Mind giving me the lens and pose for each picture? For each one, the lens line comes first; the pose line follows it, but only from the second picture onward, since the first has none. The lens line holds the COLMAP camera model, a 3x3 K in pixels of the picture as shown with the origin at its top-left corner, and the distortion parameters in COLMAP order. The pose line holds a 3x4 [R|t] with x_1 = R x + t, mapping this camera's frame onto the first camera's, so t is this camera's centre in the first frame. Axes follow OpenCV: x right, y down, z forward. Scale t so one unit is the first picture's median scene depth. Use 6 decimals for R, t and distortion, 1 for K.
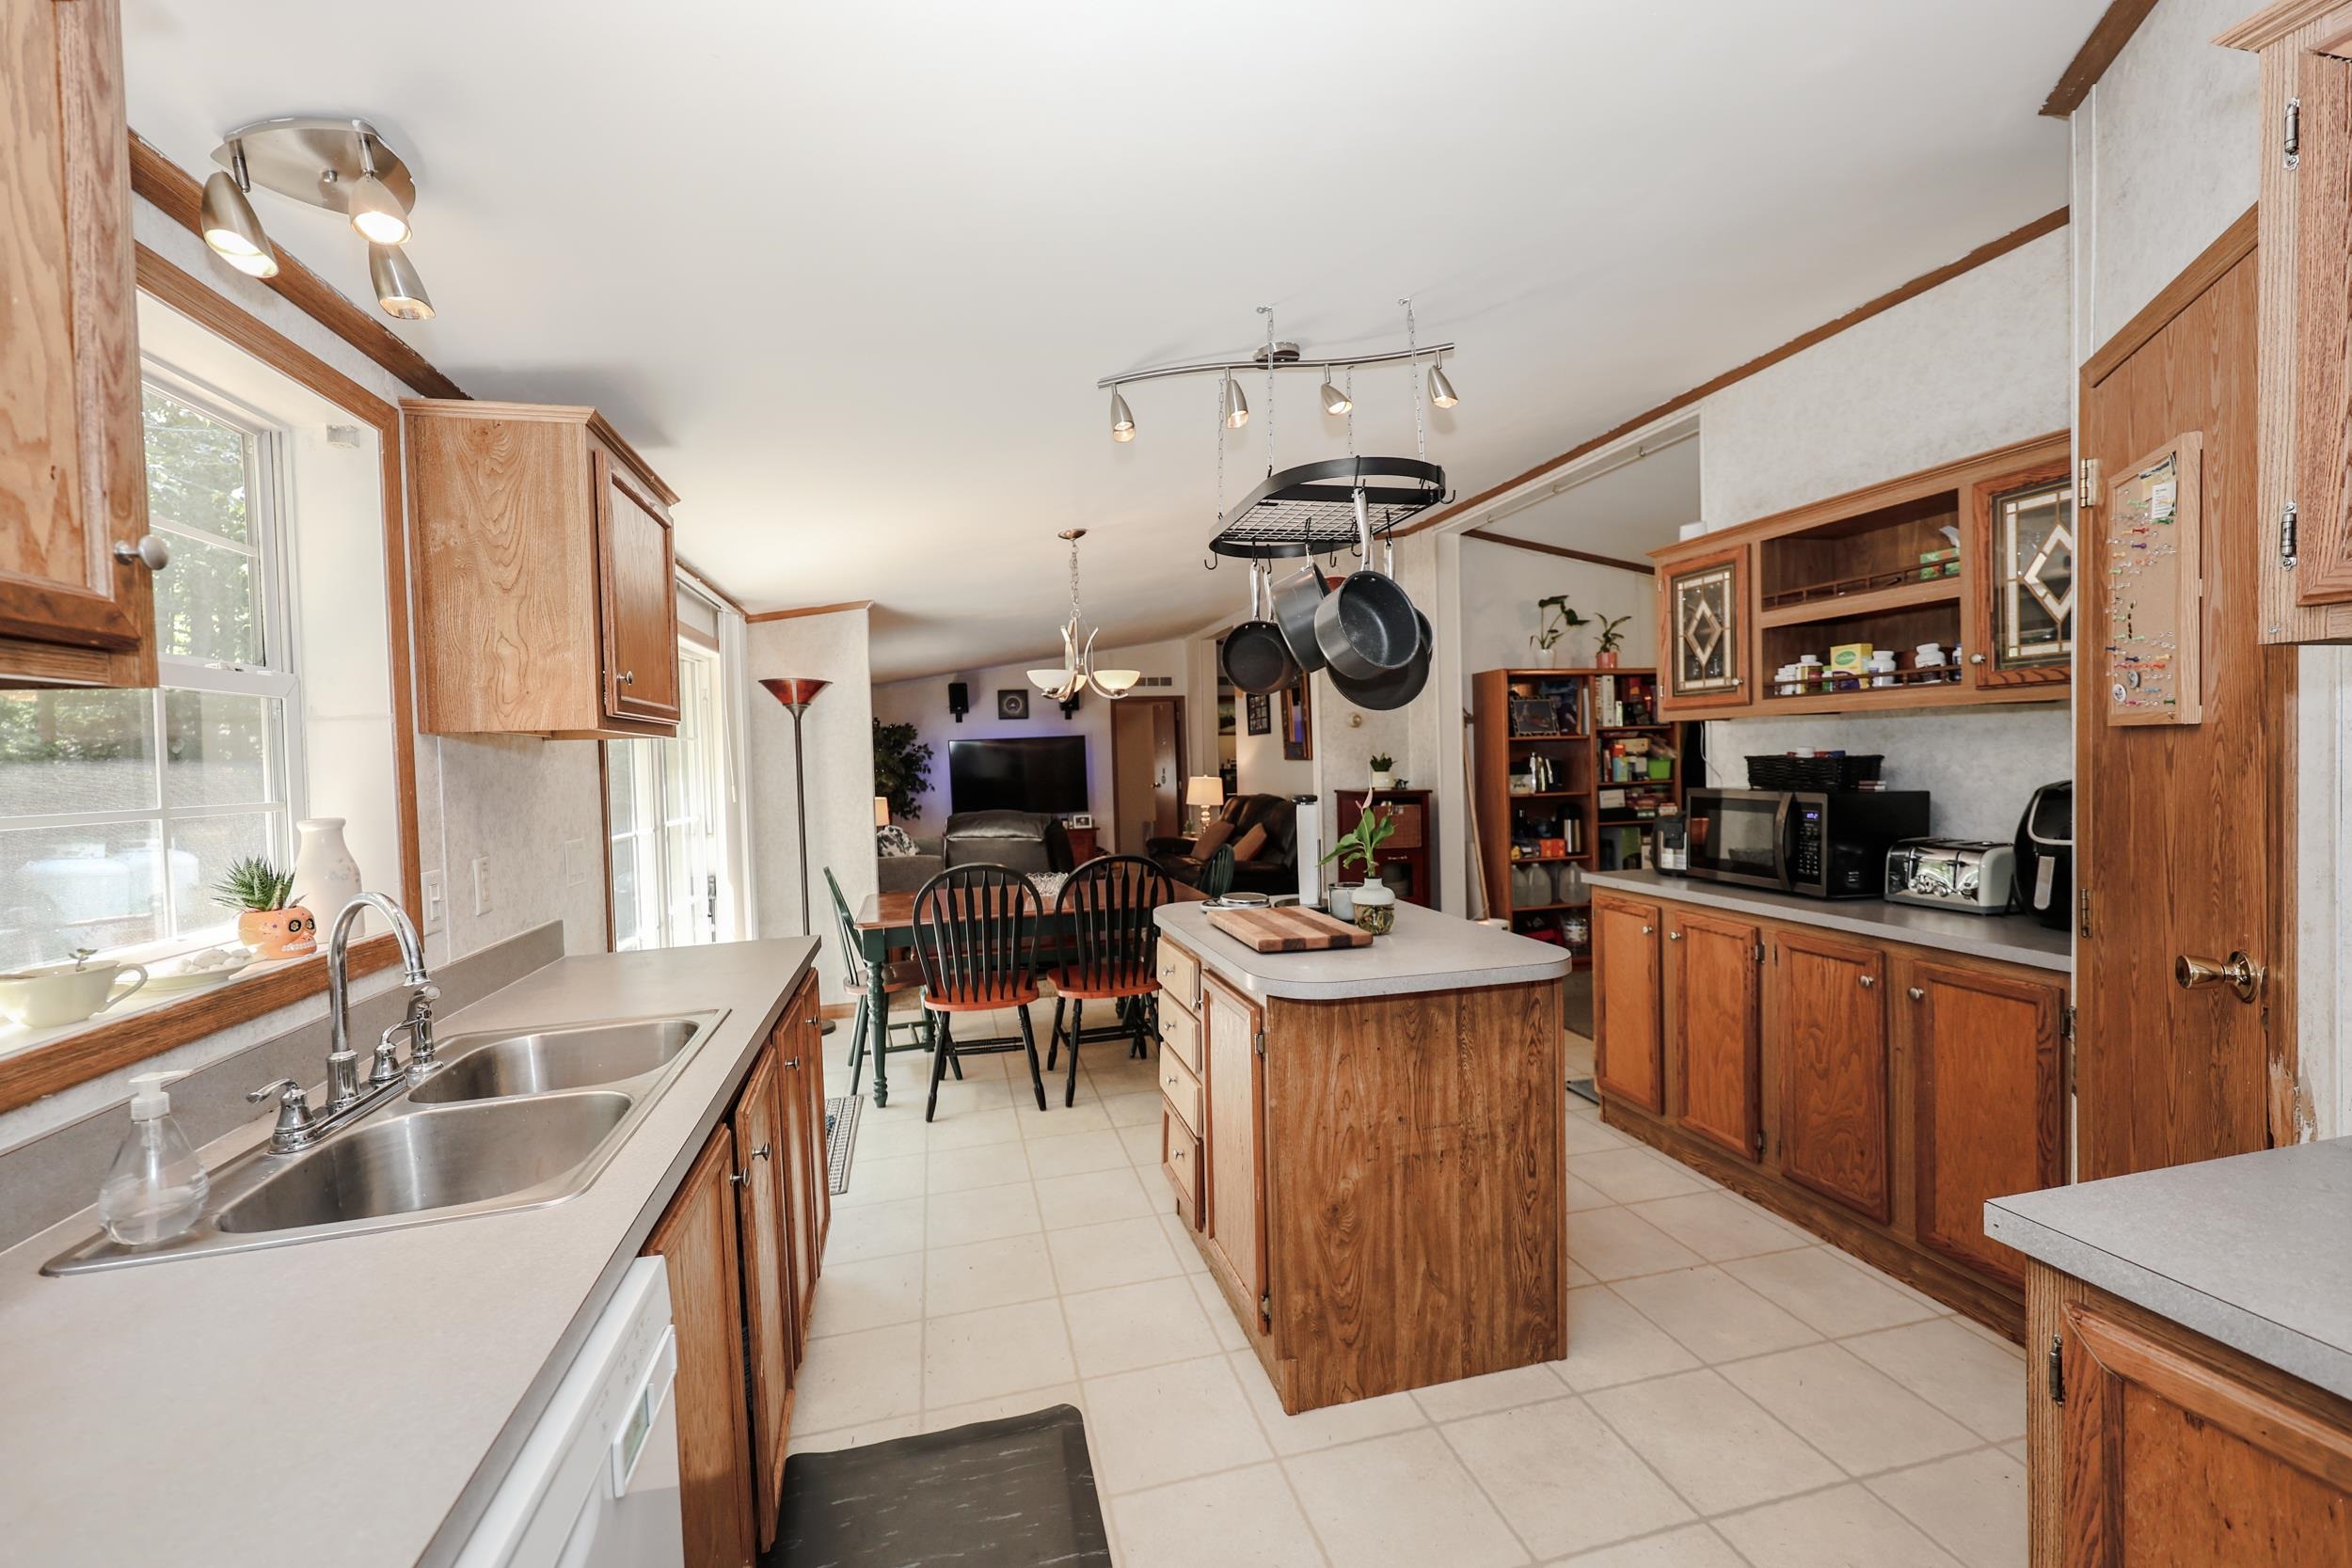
lens RADIAL K [[947.8, 0, 1172.5], [0, 947.8, 780.3], [0, 0, 1]] dist [-0.006354, 0.000159]
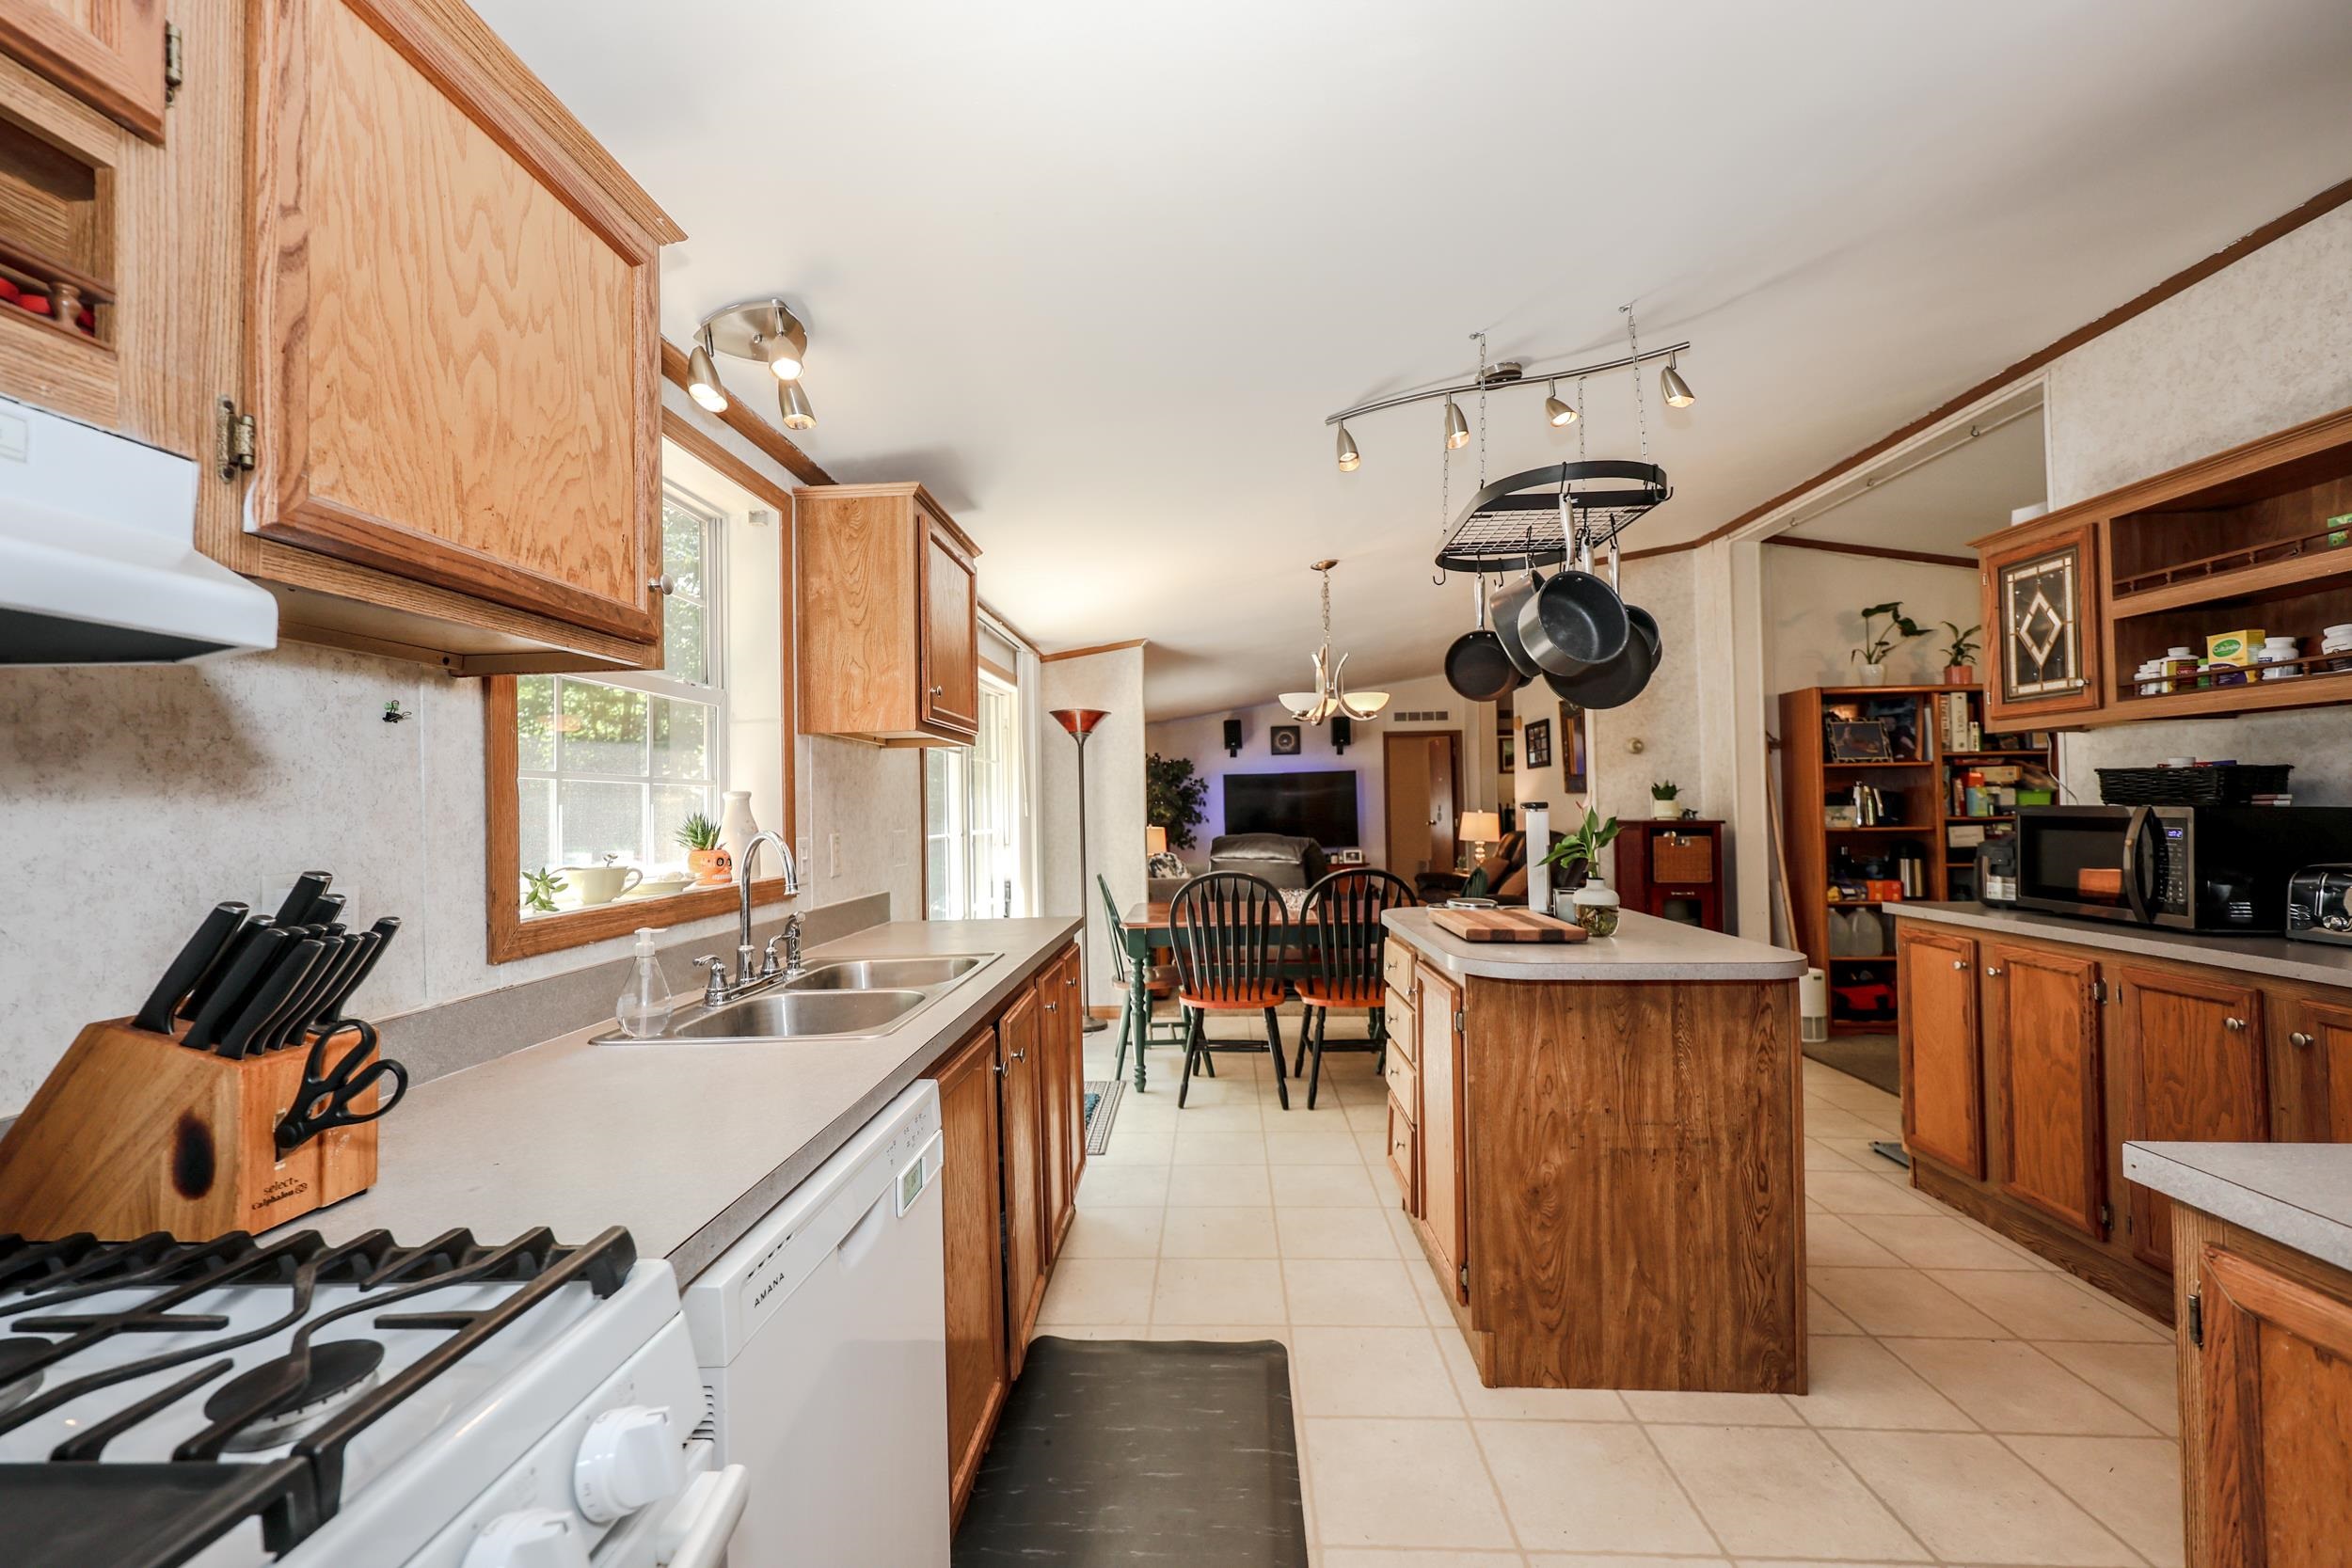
lens RADIAL K [[957.1, 0, 1160.8], [0, 957.1, 791.6], [0, 0, 1]] dist [-0.011156, 0.000200]
pose [[0.952674, 0.006140, -0.303932, 0.092040], [-0.017026, 0.999304, -0.033180, 0.059448], [0.303517, 0.036784, 0.952116, -0.115229]]
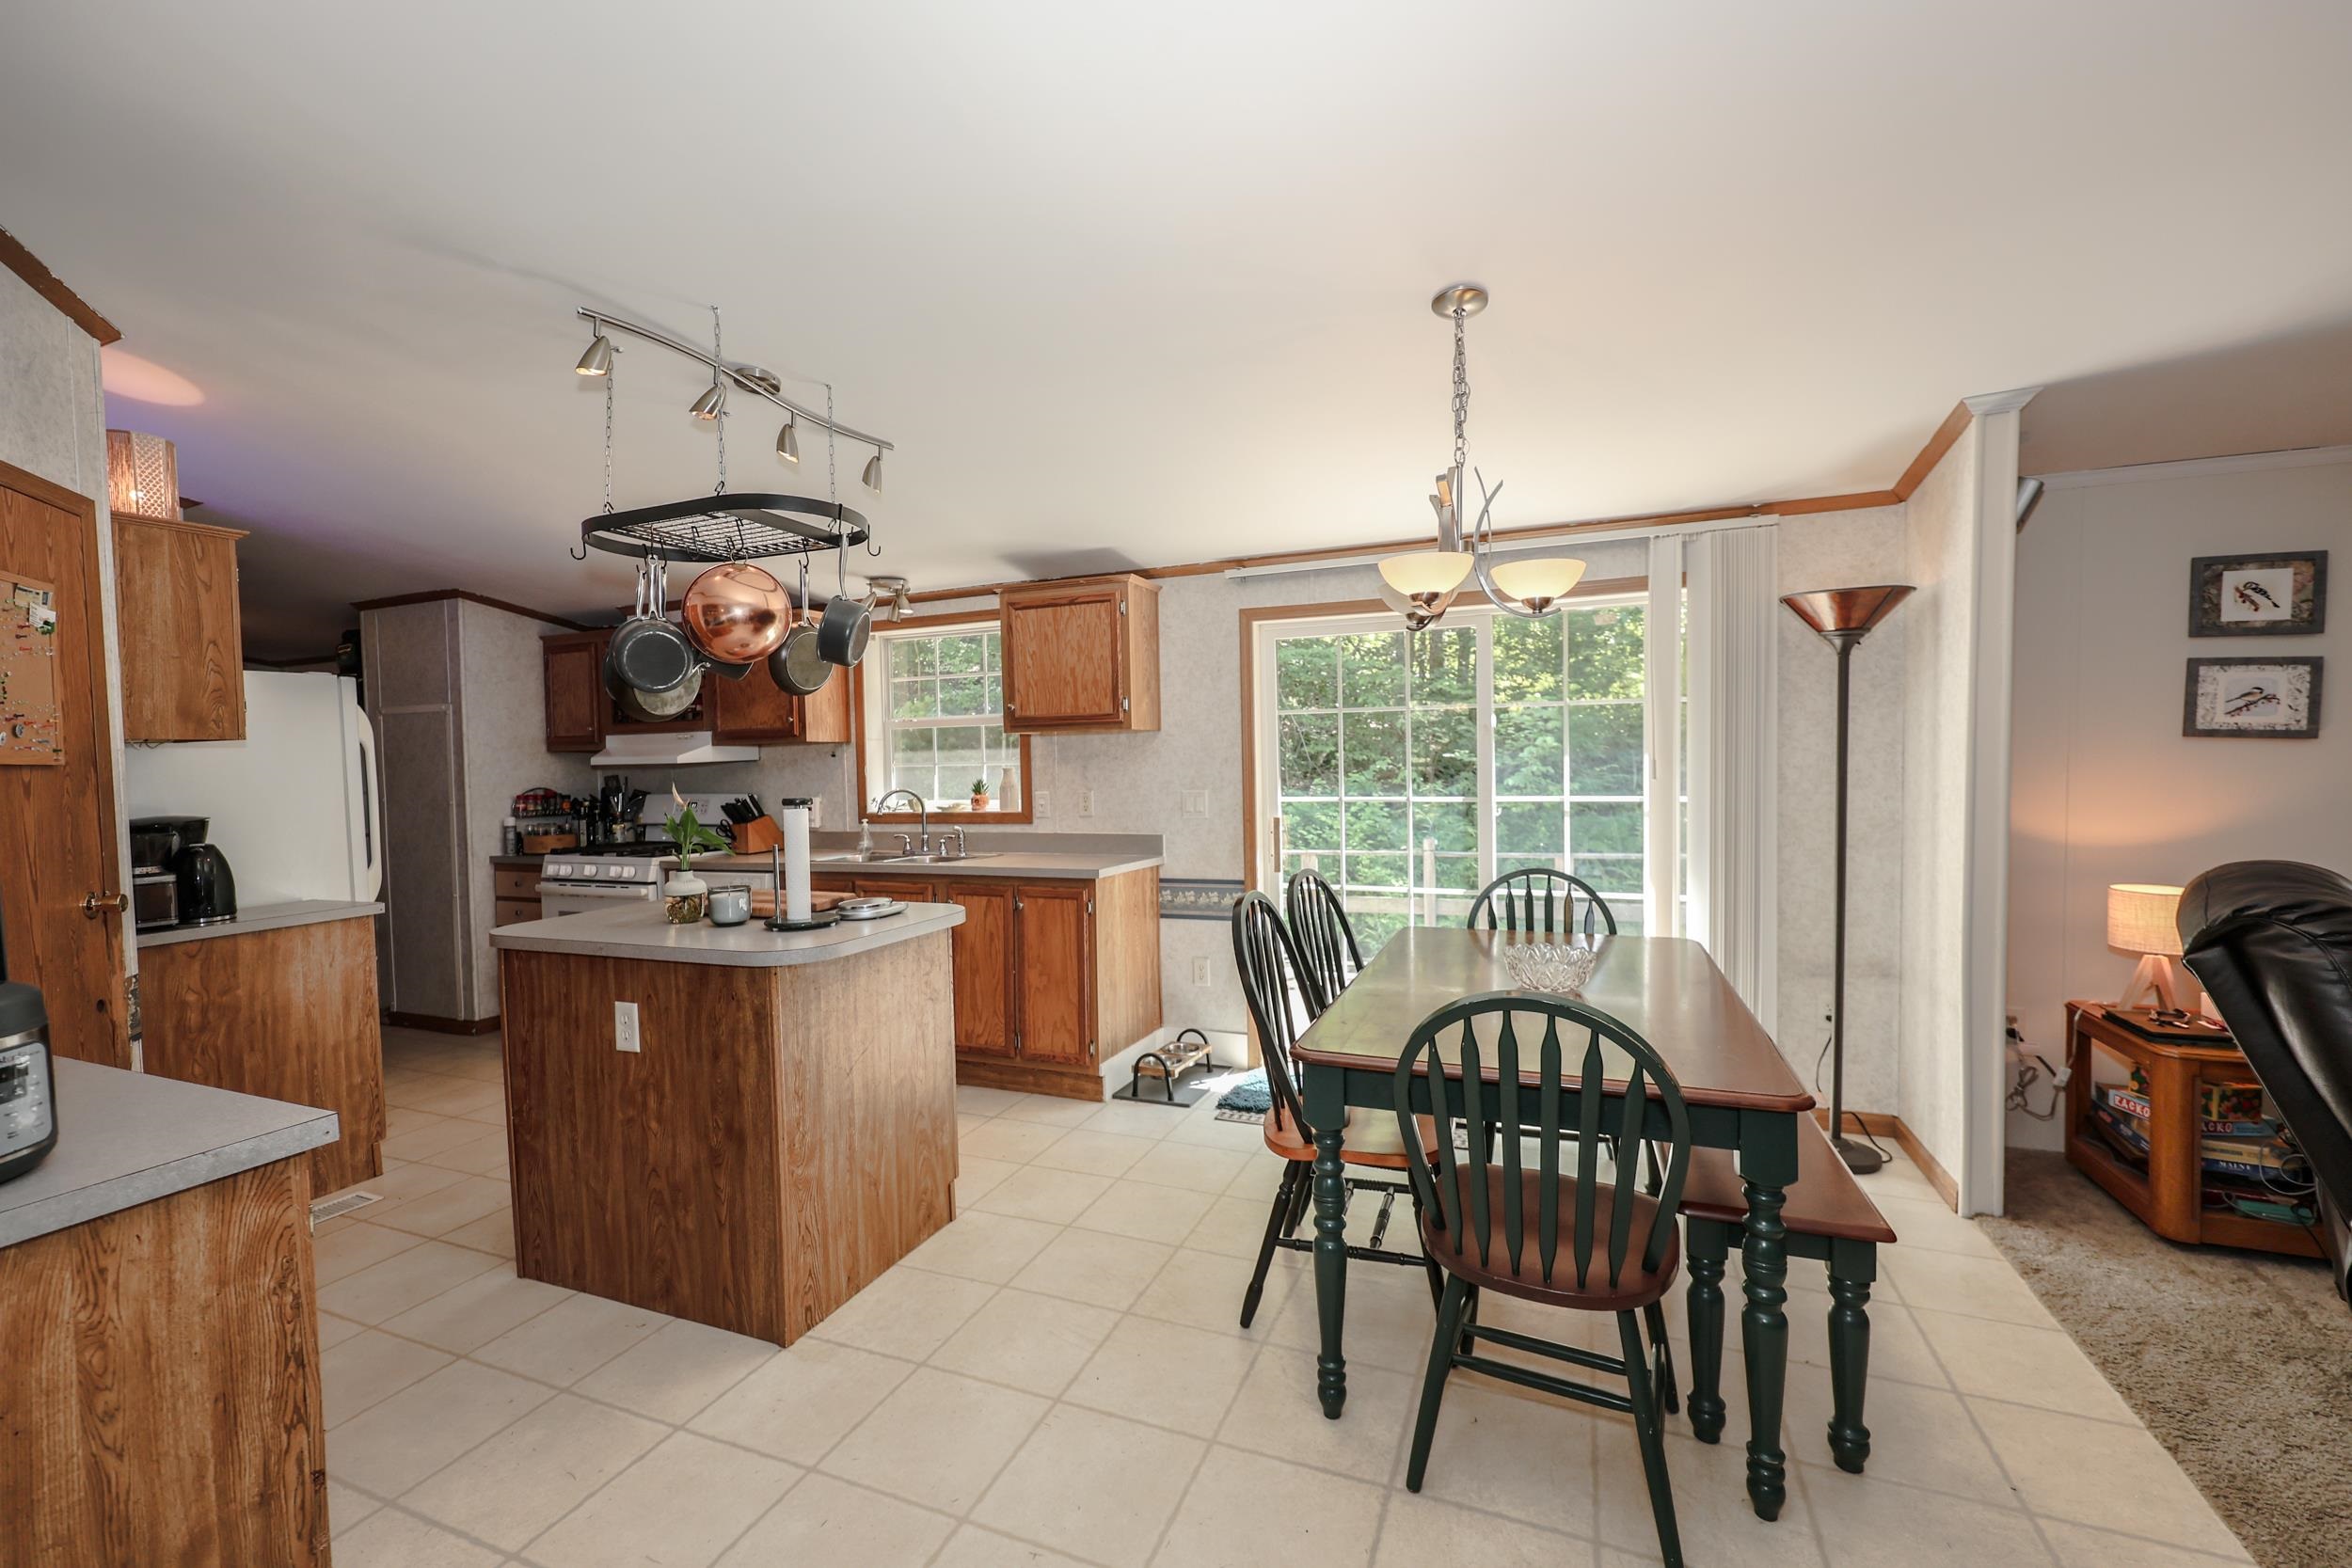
lens RADIAL K [[945.0, 0, 1176.0], [0, 945.0, 784.0], [0, 0, 1]] dist [0.002092, 0.000670]
pose [[-0.586027, 0.062224, -0.807899, 0.838902], [0.013969, 0.997675, 0.066707, -0.077910], [0.810171, 0.027806, -0.585534, 2.360271]]
